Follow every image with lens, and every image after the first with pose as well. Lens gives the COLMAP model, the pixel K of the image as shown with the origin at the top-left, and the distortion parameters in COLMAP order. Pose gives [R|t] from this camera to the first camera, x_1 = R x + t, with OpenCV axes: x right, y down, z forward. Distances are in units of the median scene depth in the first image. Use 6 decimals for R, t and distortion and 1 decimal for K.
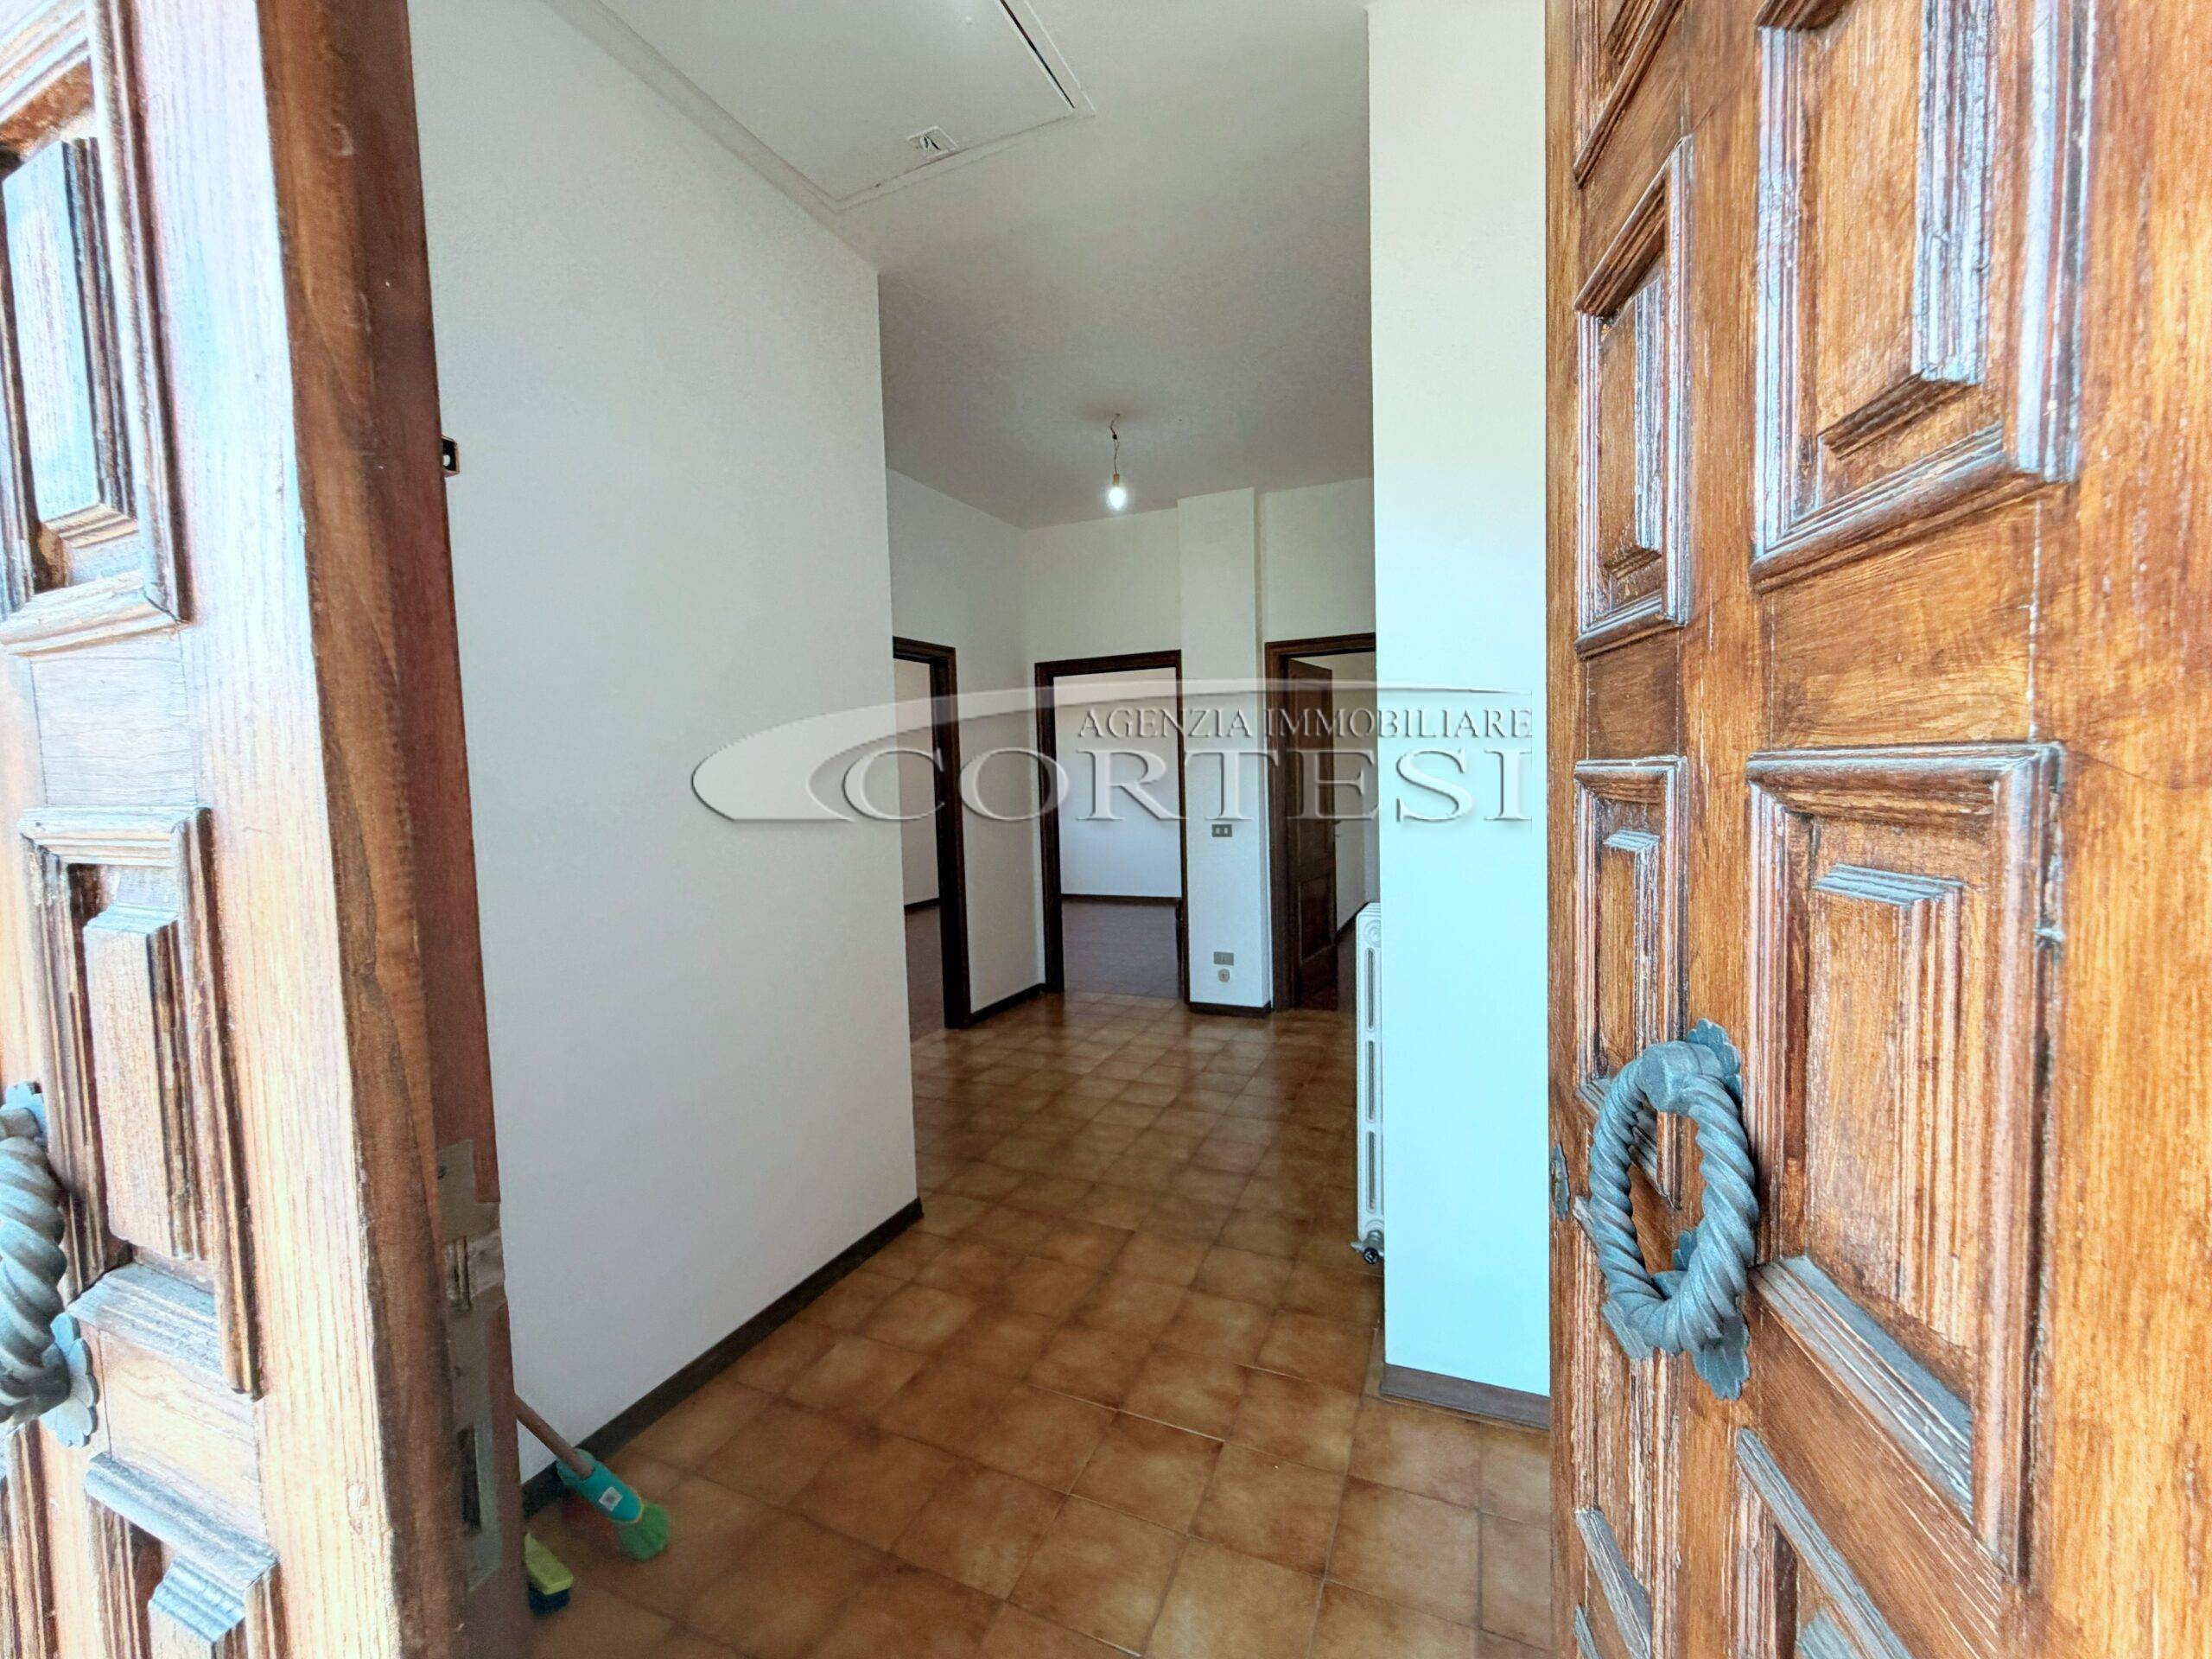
lens RADIAL K [[883.3, 0, 1101.8], [0, 883.3, 830.1], [0, 0, 1]] dist [-0.001067, 0.000577]
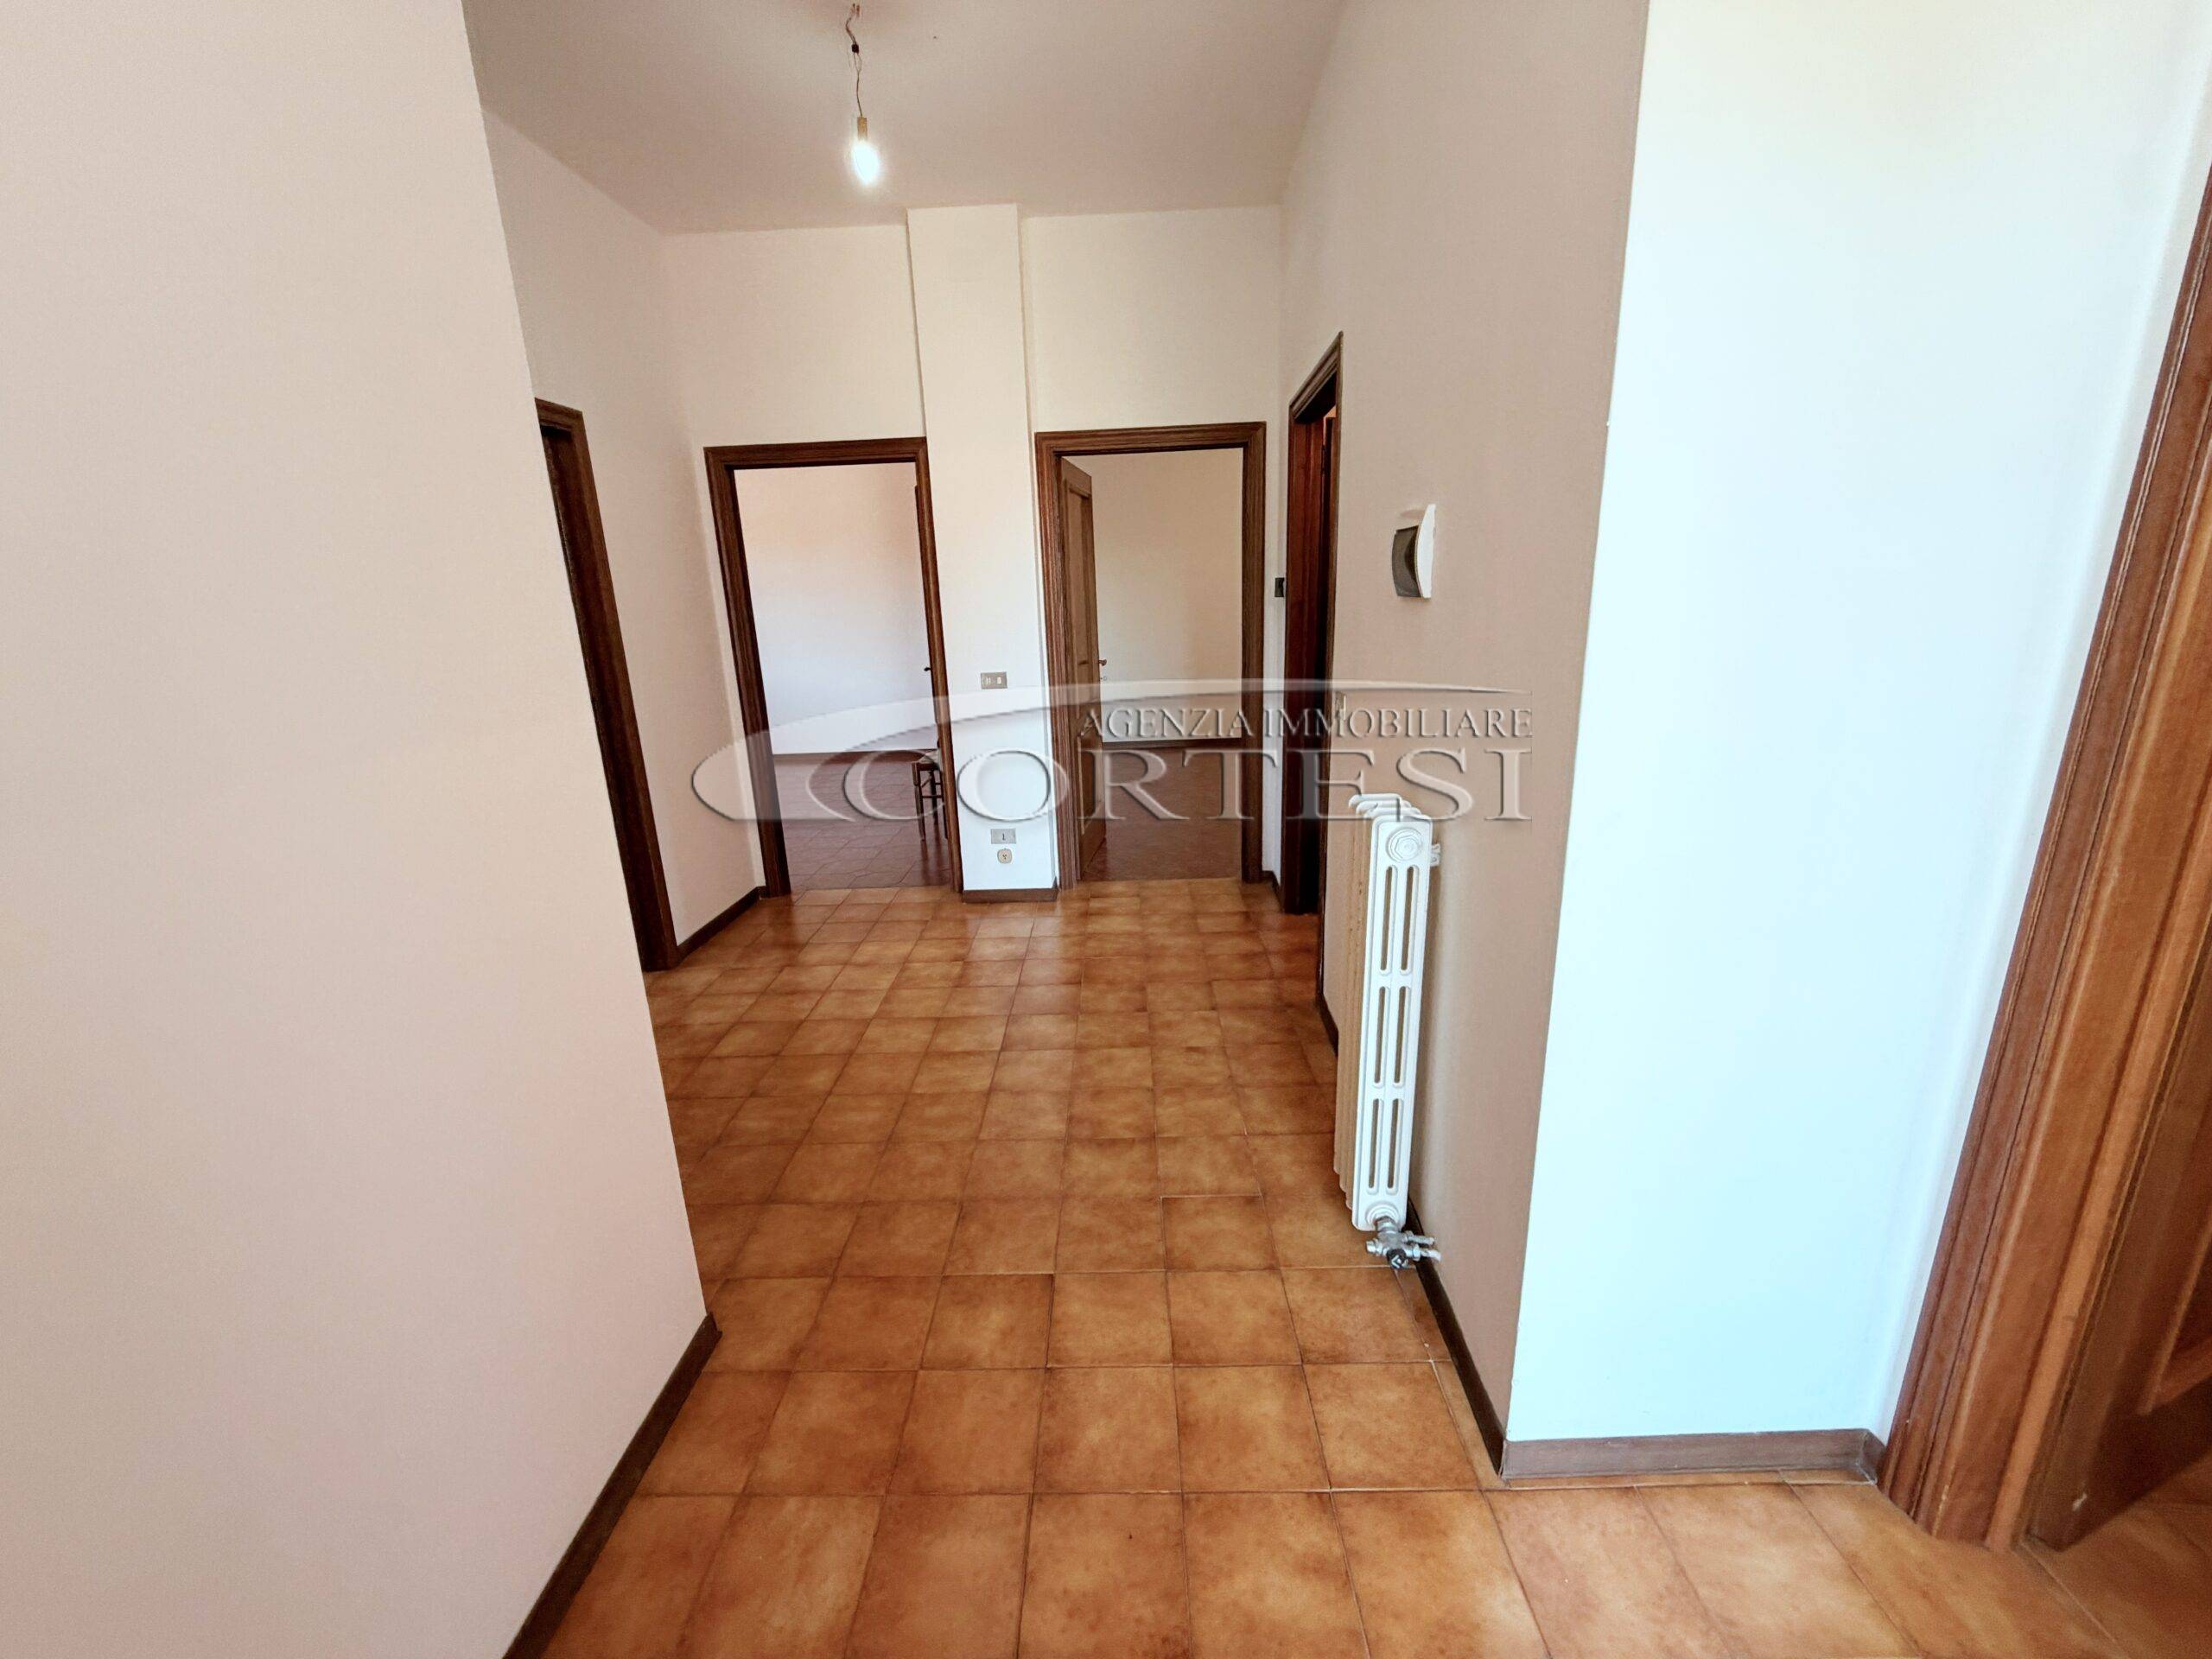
lens RADIAL K [[883.3, 0, 1101.8], [0, 883.3, 830.1], [0, 0, 1]] dist [-0.001067, 0.000577]
pose [[0.924752, -0.103684, 0.366174, -0.083598], [0.032890, 0.980345, 0.194529, -0.020019], [-0.379146, -0.167847, 0.909987, 0.220470]]
